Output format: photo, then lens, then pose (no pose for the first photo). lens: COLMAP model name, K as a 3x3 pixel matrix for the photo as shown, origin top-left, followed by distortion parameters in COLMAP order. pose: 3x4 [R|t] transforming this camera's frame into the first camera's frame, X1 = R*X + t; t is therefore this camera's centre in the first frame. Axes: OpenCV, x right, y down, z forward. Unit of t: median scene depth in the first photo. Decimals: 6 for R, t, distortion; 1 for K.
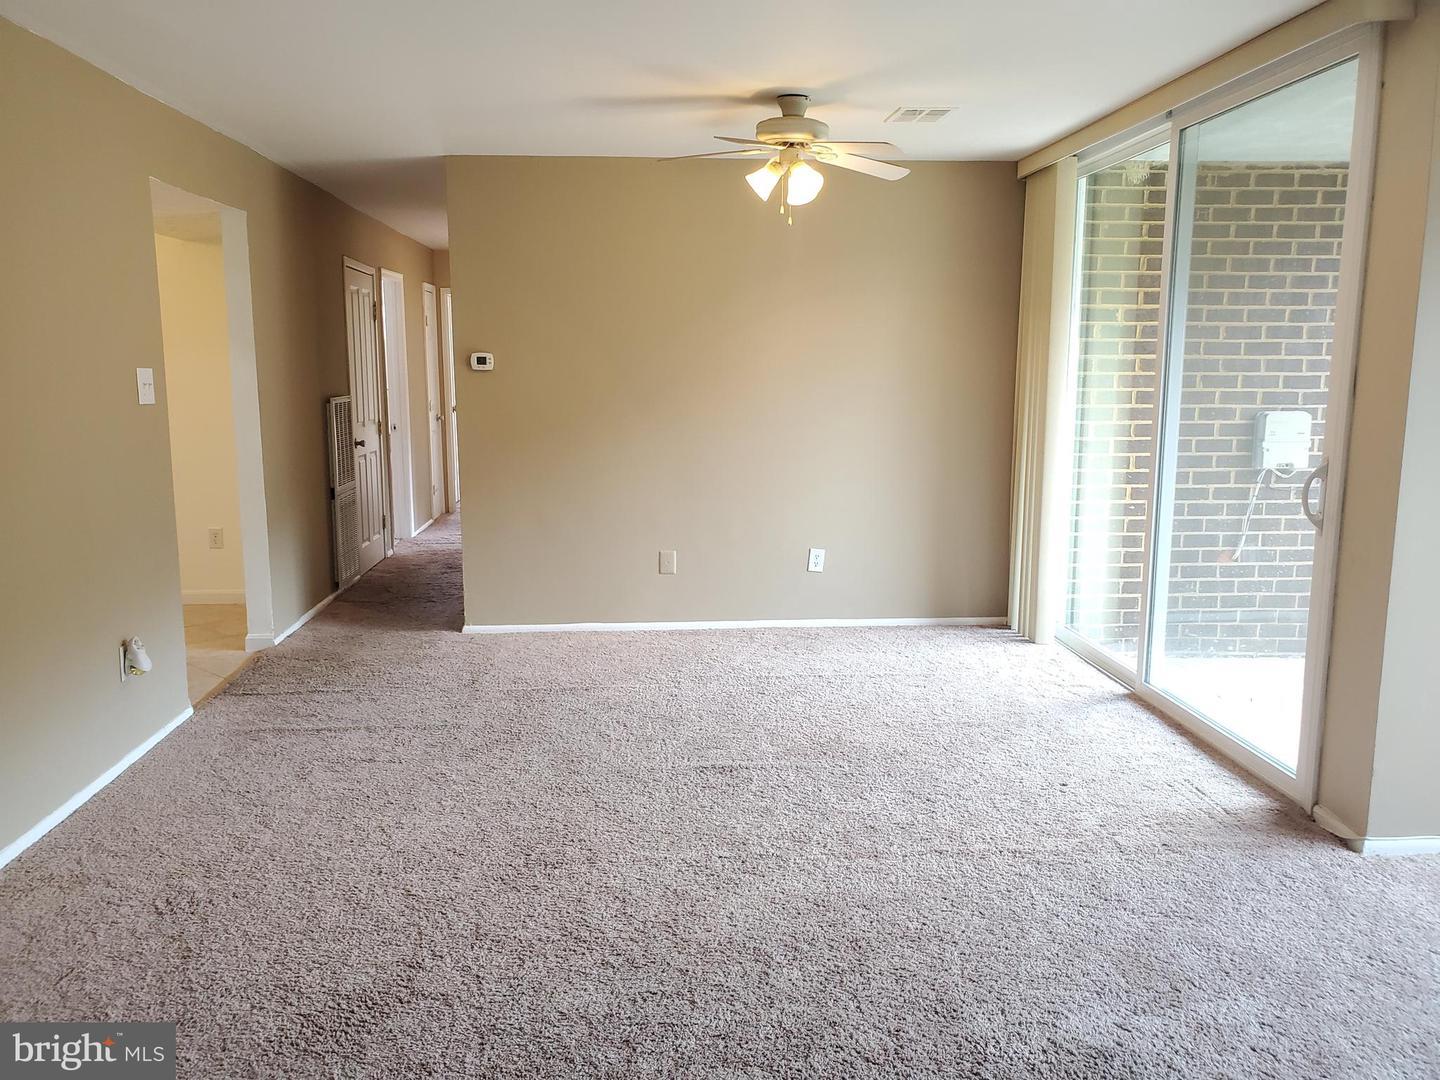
lens RADIAL K [[1120.1, 0, 720.0], [0, 1120.1, 540.0], [0, 0, 1]] dist [-0.032440, 0.053973]
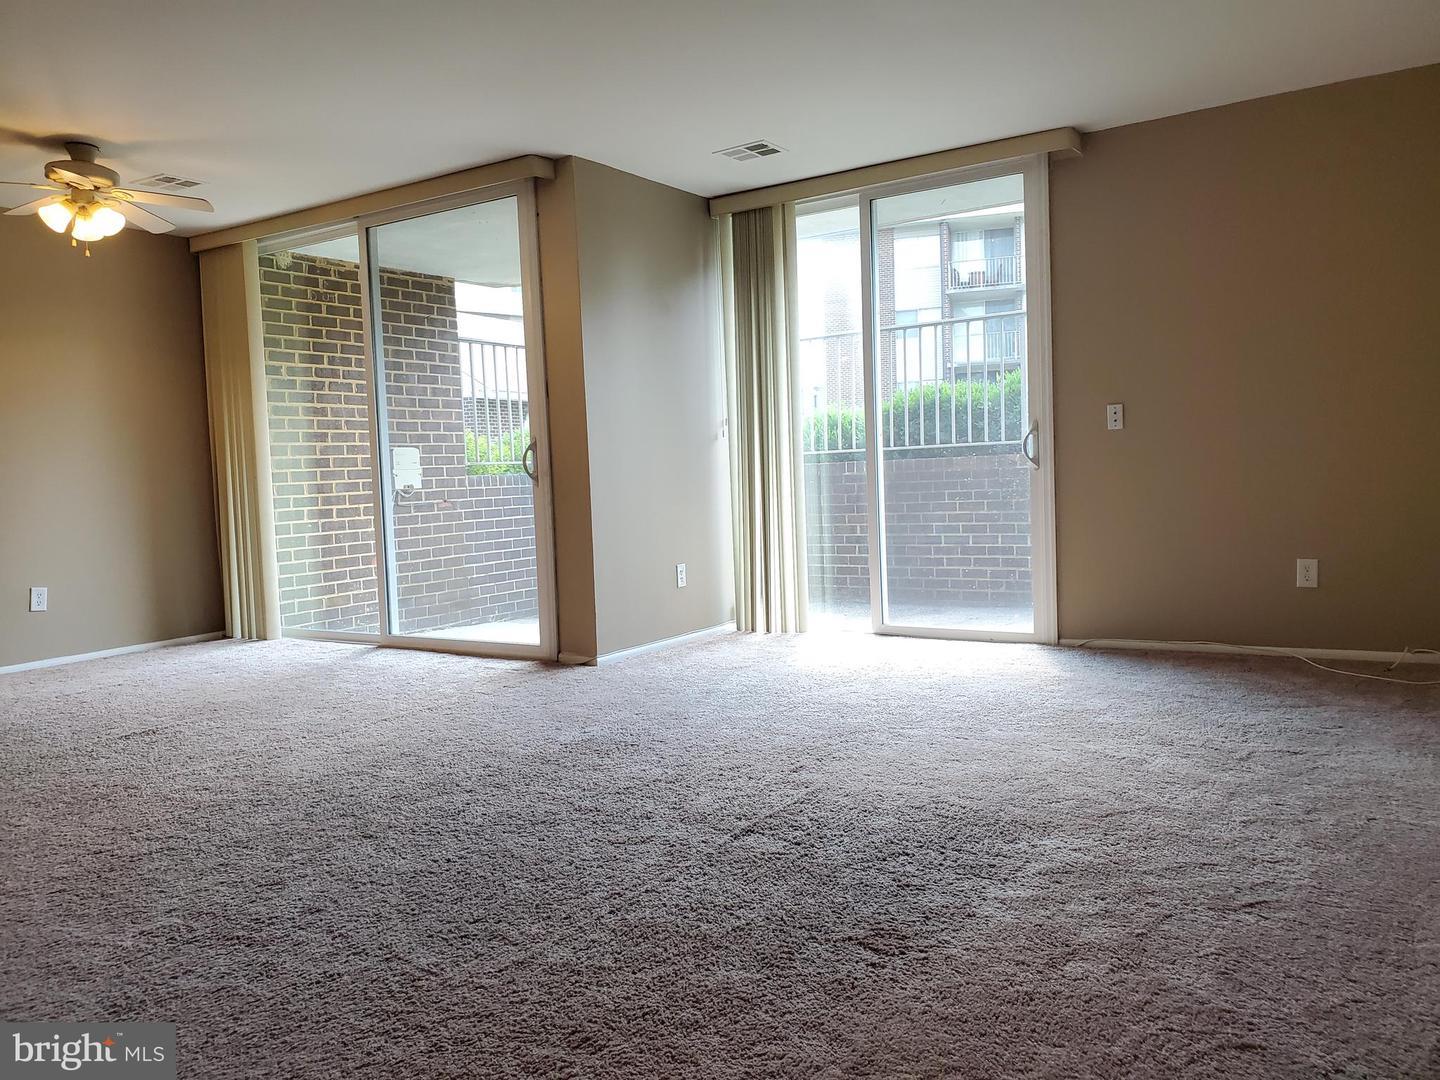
lens RADIAL K [[1120.1, 0, 720.0], [0, 1120.1, 540.0], [0, 0, 1]] dist [-0.032440, 0.053973]
pose [[0.576311, -0.072706, 0.813990, -0.417467], [0.172996, 0.984316, -0.034563, 0.119235], [-0.798710, 0.160736, 0.579850, -0.084767]]
